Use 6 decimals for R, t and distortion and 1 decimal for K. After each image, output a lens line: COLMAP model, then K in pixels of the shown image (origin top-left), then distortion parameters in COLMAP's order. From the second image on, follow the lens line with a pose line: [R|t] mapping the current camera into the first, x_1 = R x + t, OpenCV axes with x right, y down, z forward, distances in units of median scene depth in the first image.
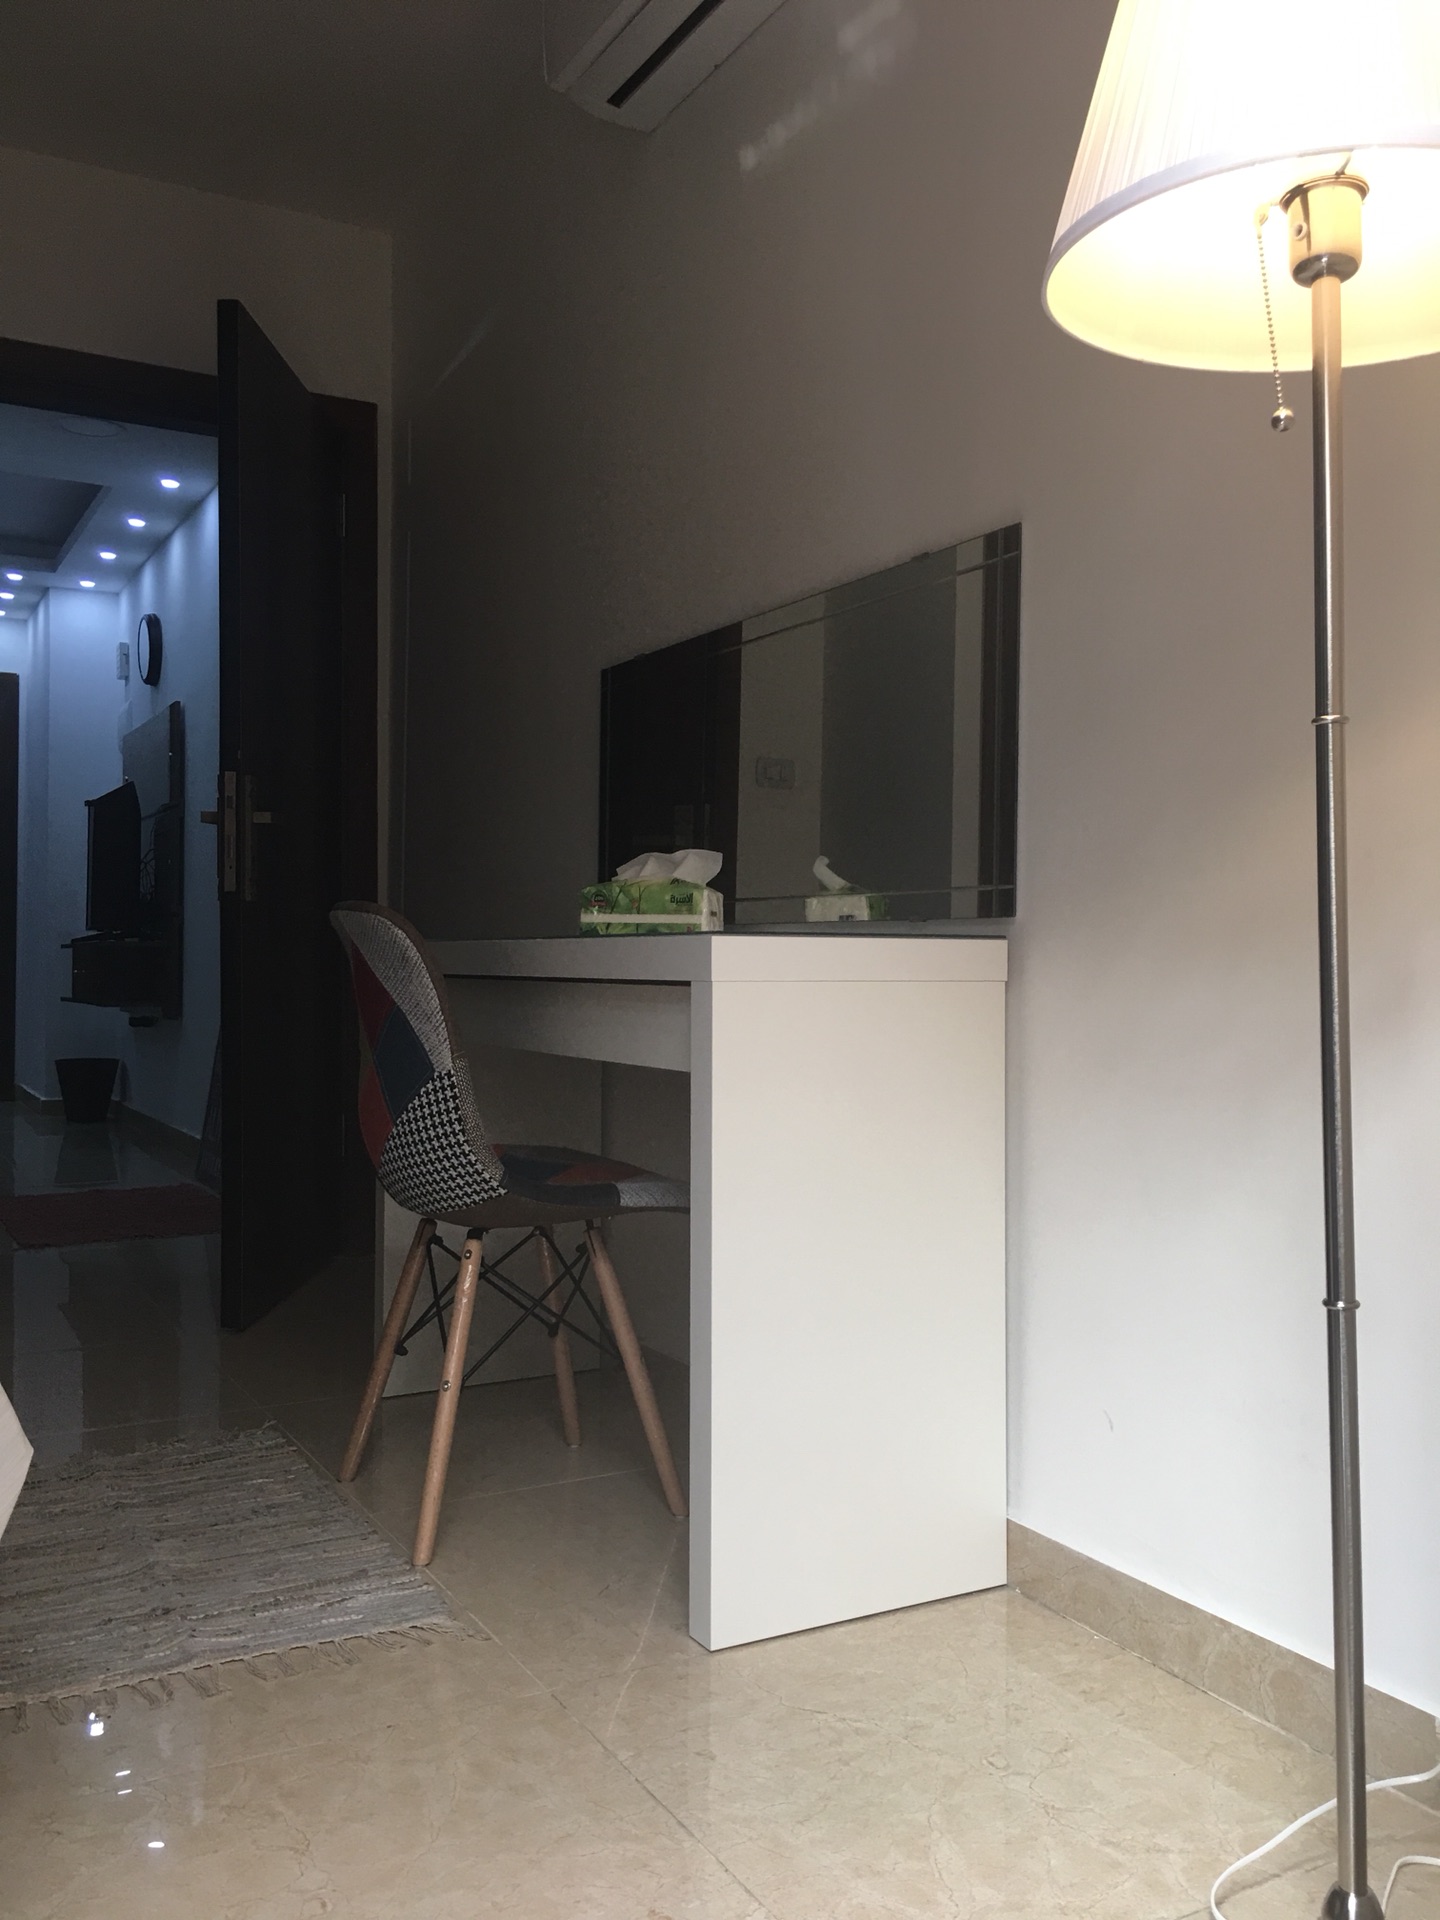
lens RADIAL K [[1639.8, 0, 717.7], [0, 1639.8, 937.0], [0, 0, 1]] dist [0.089493, -0.105818]
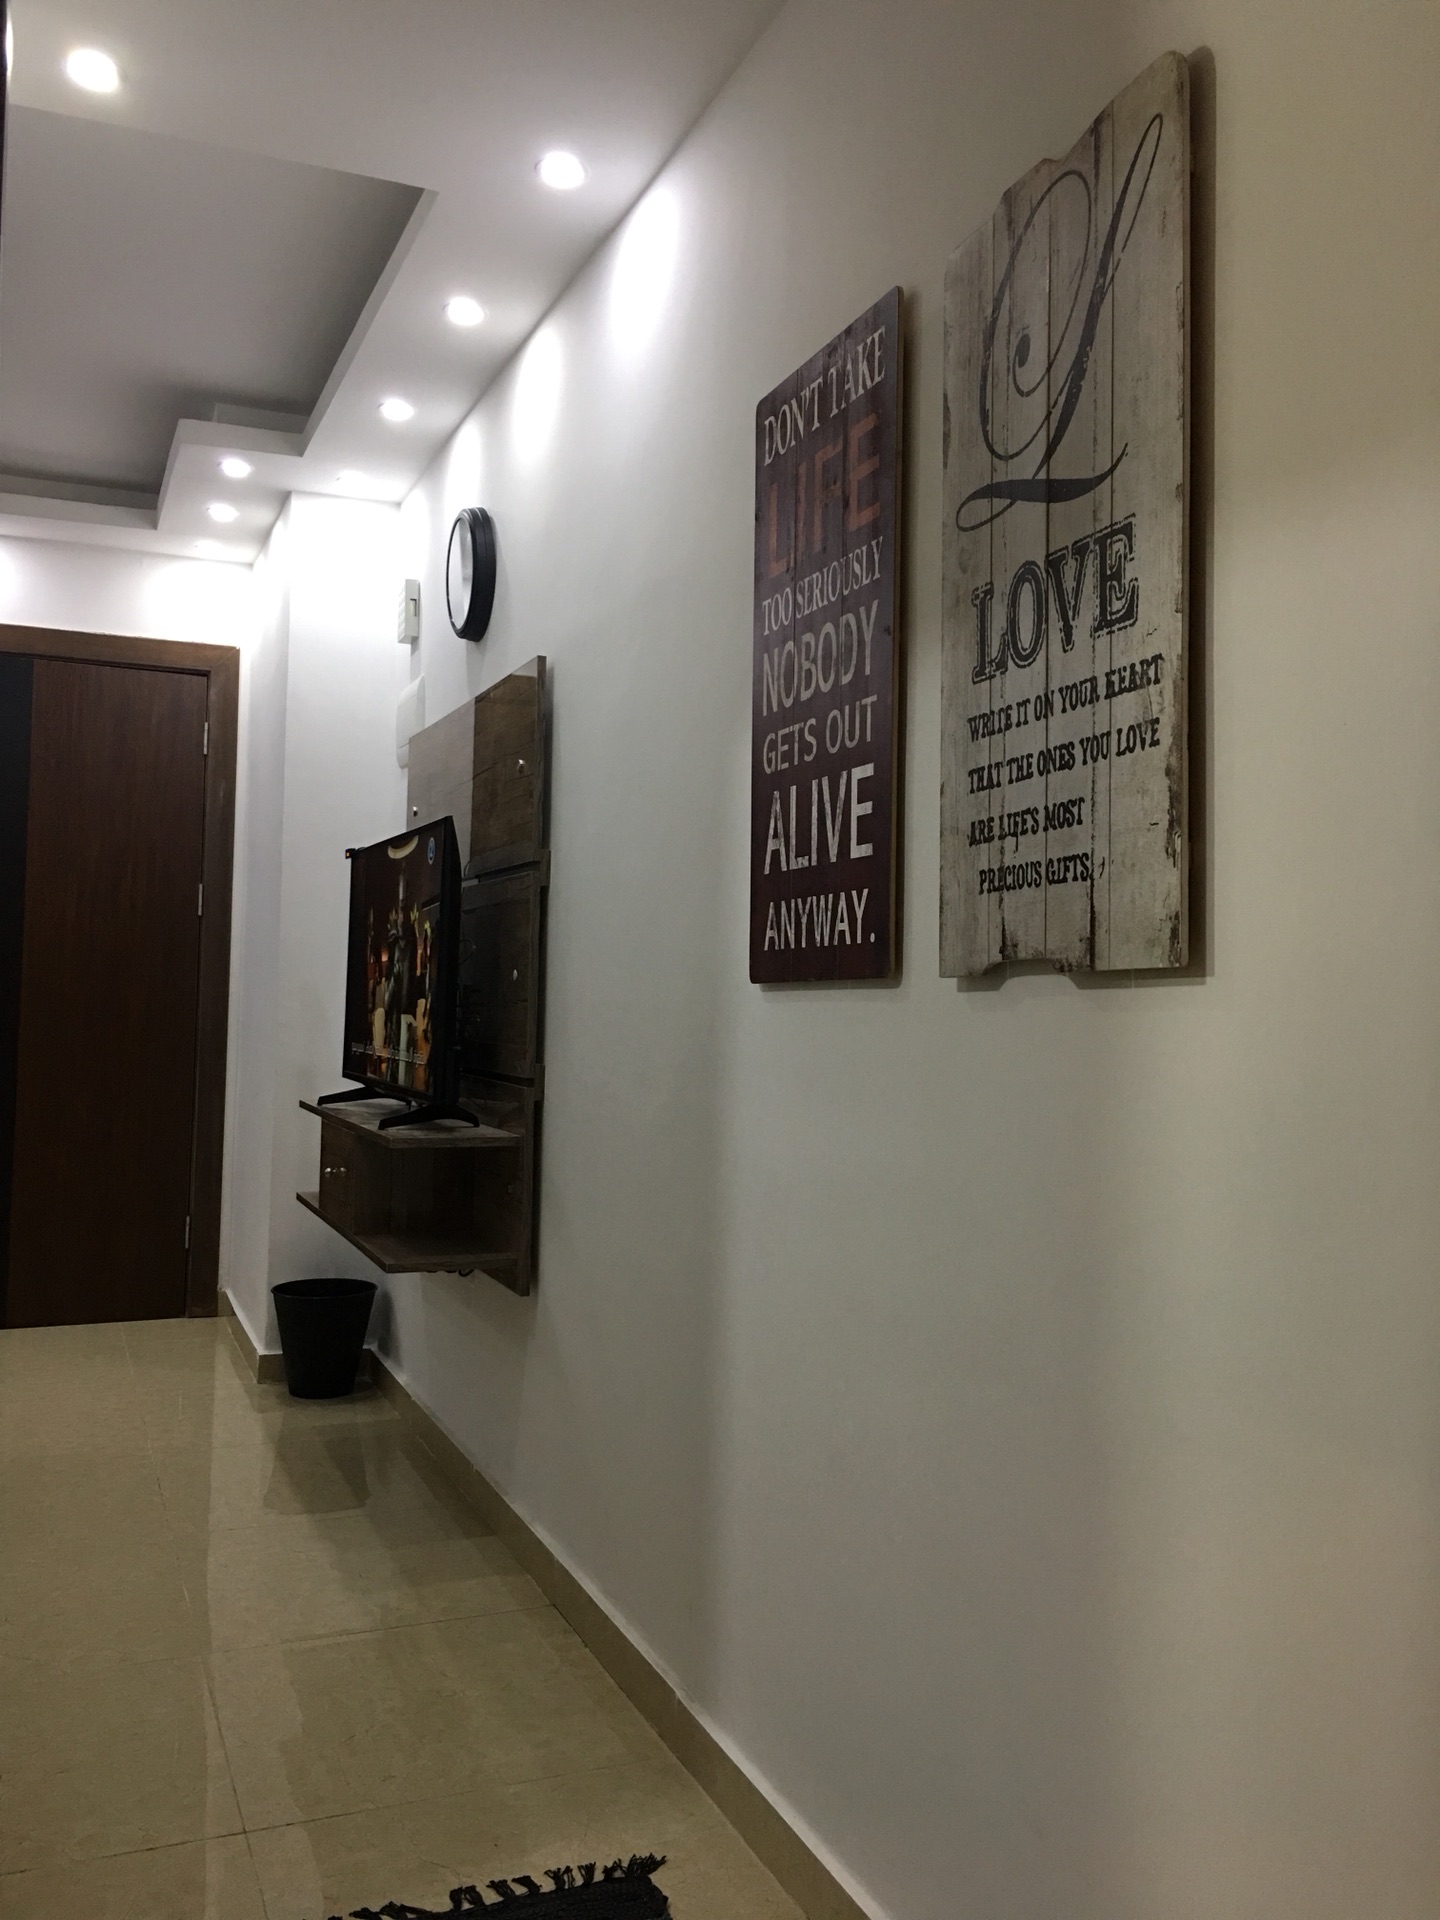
lens RADIAL K [[1639.8, 0, 717.7], [0, 1639.8, 937.0], [0, 0, 1]] dist [0.089493, -0.105818]
pose [[0.994121, 0.013667, -0.107413, -0.193543], [-0.016136, 0.999624, -0.022152, -0.041606], [0.107070, 0.023755, 0.993968, 0.452167]]
